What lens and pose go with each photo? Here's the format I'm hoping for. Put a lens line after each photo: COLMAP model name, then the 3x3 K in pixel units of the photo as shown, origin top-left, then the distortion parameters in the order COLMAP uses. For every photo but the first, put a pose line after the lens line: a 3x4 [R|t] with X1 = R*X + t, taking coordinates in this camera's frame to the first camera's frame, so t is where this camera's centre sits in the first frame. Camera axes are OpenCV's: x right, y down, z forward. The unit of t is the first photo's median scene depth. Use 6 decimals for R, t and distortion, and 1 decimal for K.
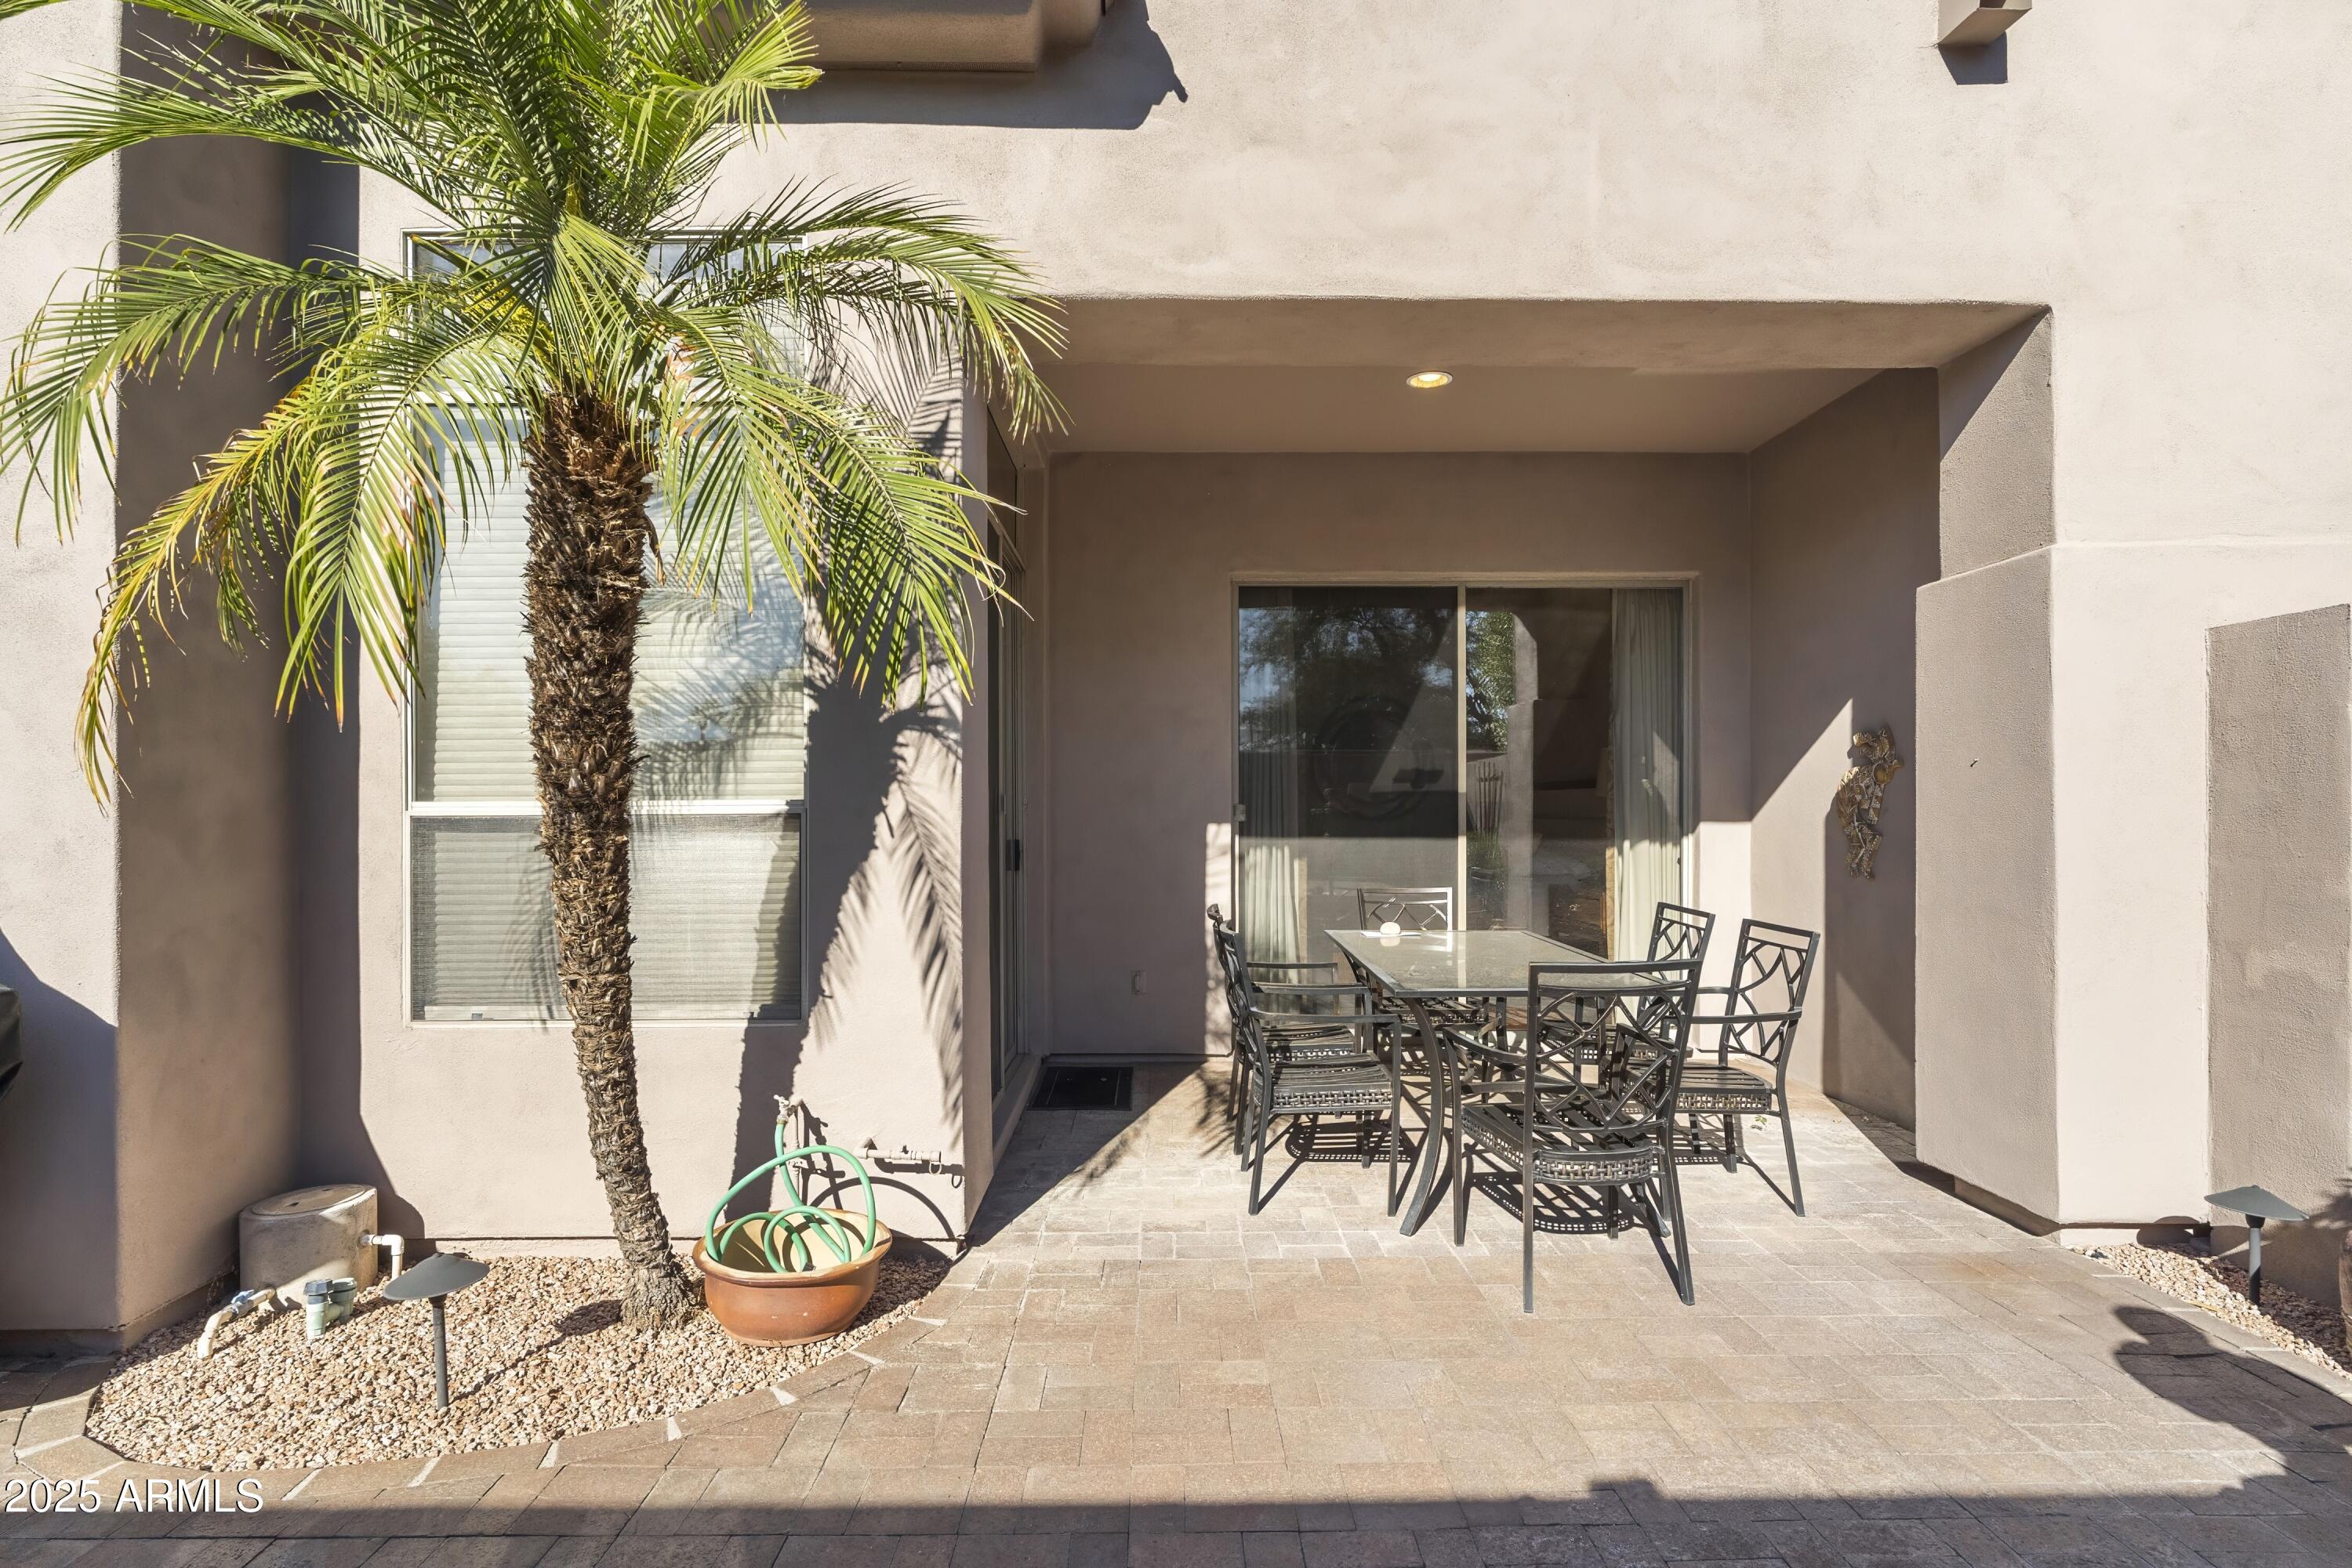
lens RADIAL K [[1117.9, 0, 1181.2], [0, 1117.9, 801.2], [0, 0, 1]] dist [-0.000552, 0.000506]
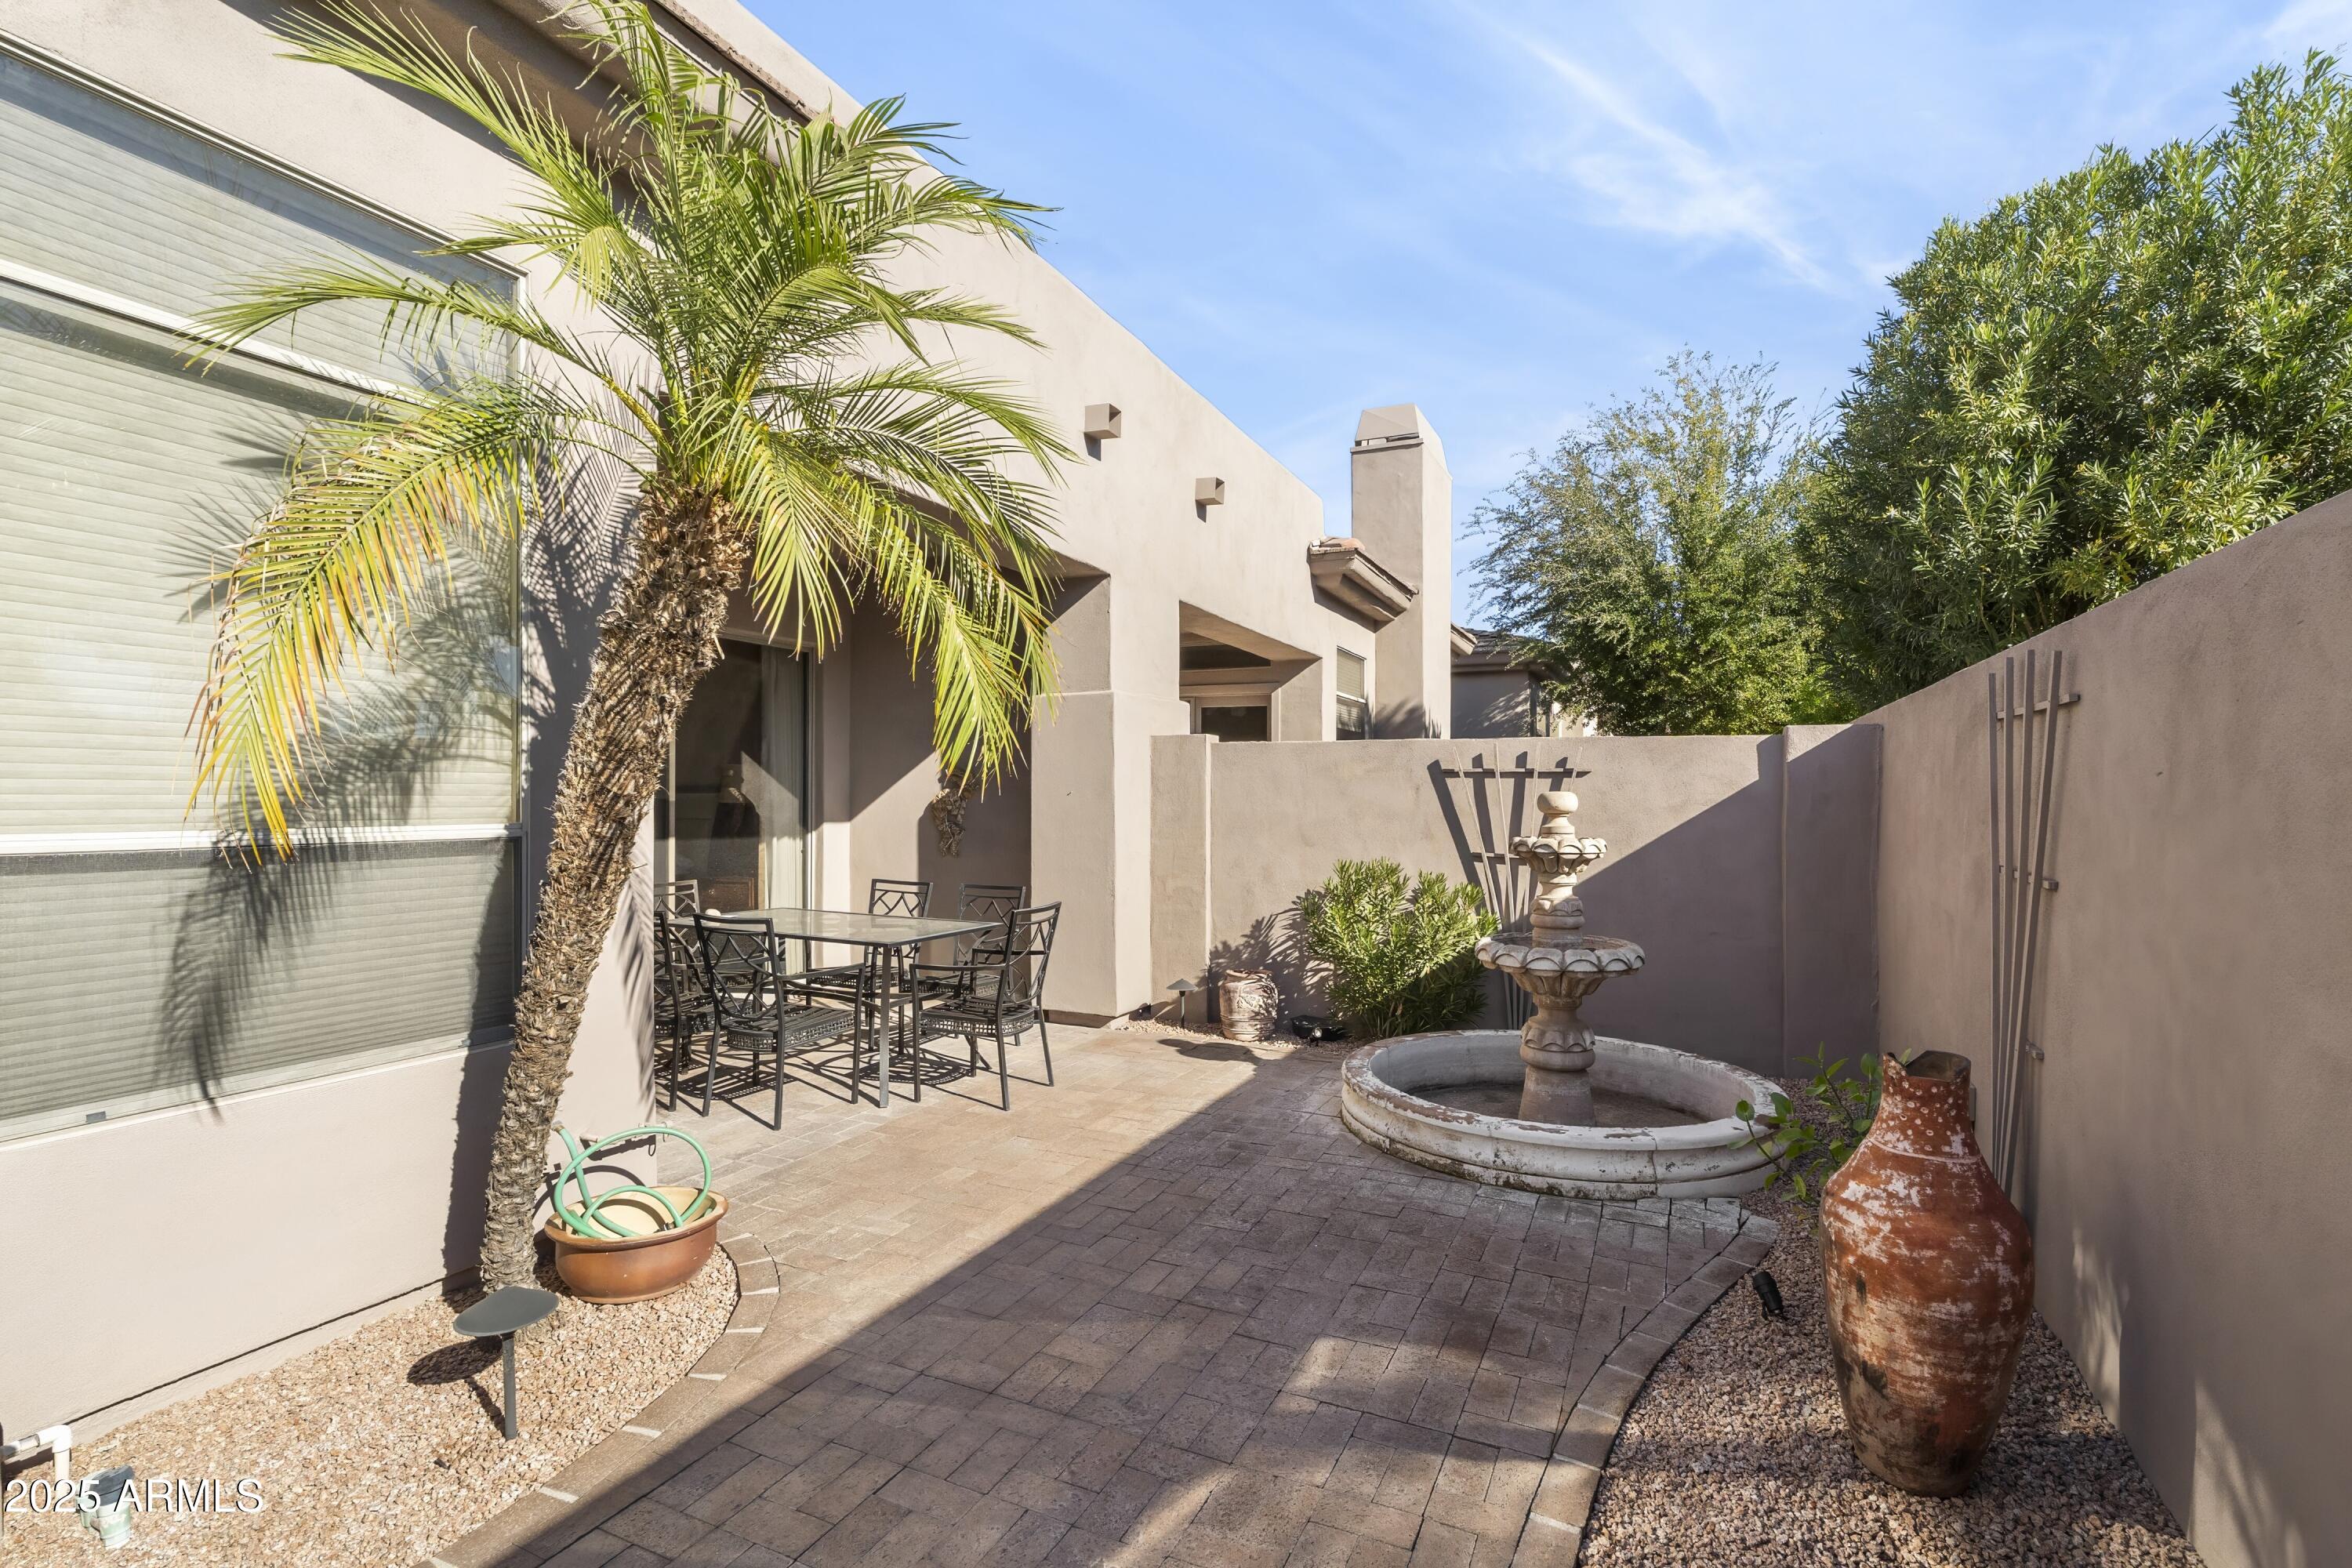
lens RADIAL K [[1048.5, 0, 1179.1], [0, 1048.5, 778.8], [0, 0, 1]] dist [-0.001303, 0.000044]
pose [[0.442382, 0.022382, 0.896547, -0.920384], [-0.013369, 0.999742, -0.018361, -0.032261], [-0.896727, -0.003864, 0.442567, 0.027668]]
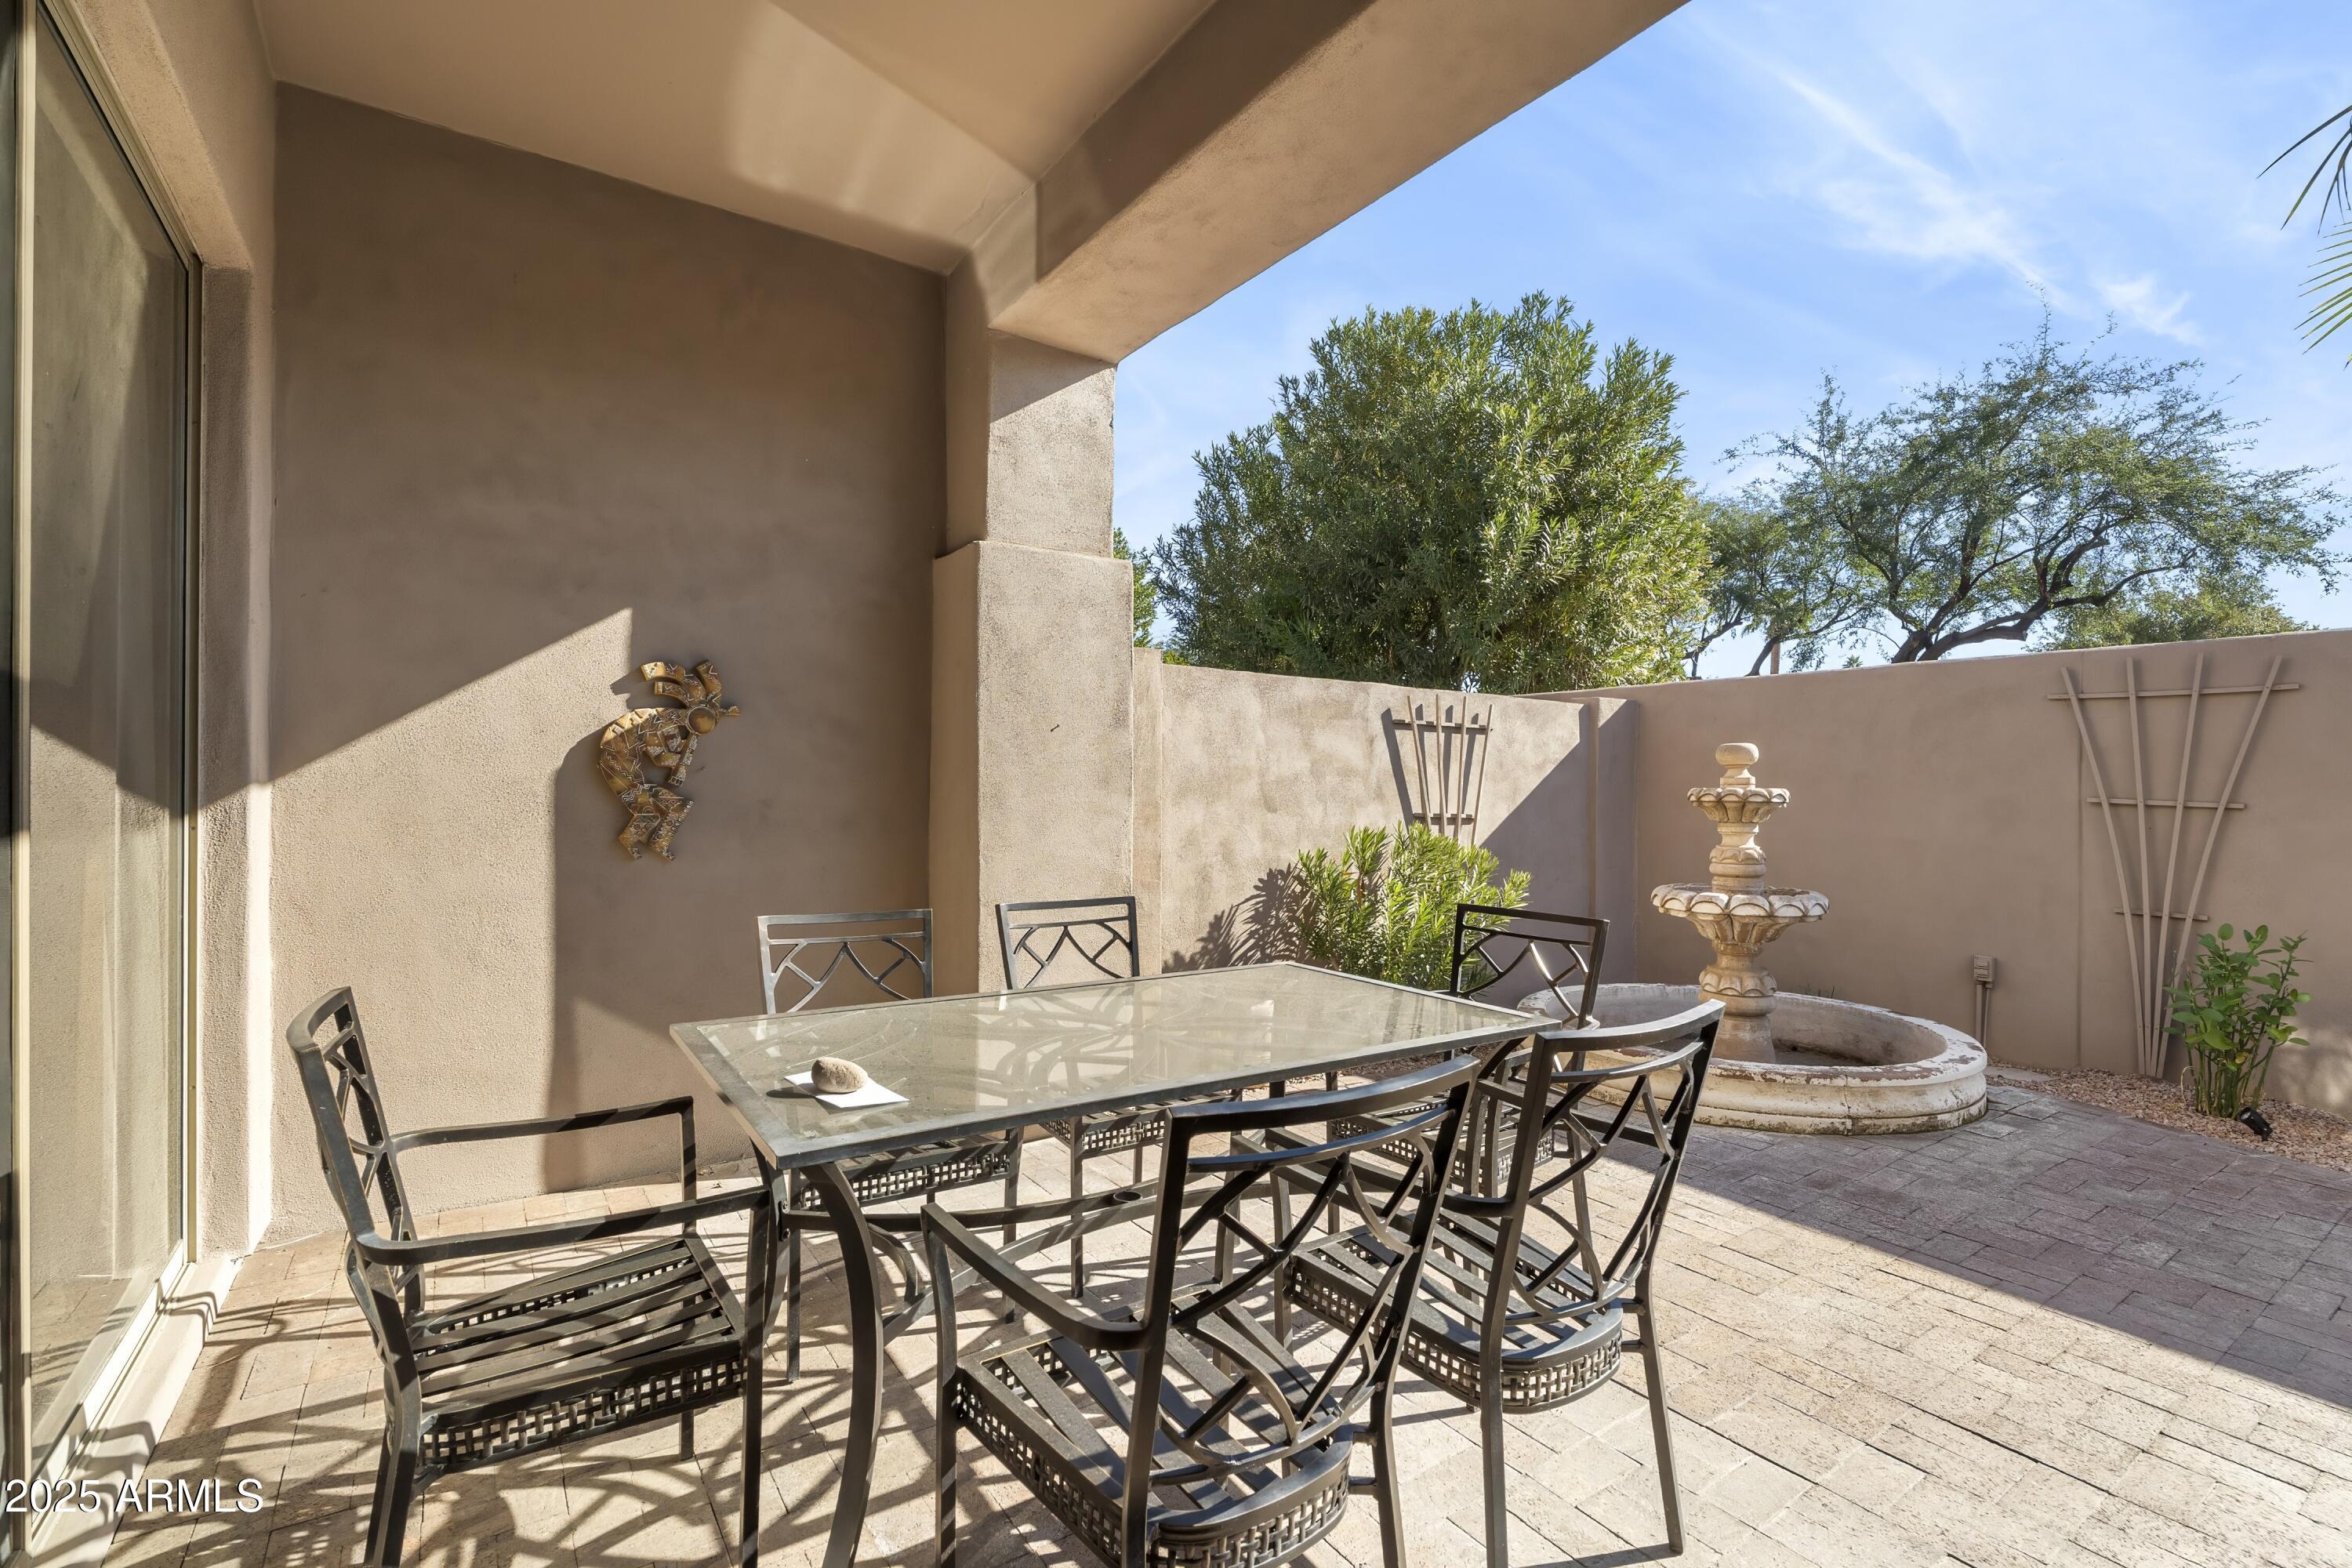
lens RADIAL K [[1048.5, 0, 1179.1], [0, 1048.5, 778.8], [0, 0, 1]] dist [-0.001303, 0.000044]
pose [[-0.536923, 0.001820, 0.843629, -0.240216], [-0.014981, 0.999819, -0.011691, 0.027808], [-0.843498, -0.018915, -0.536799, 1.599104]]
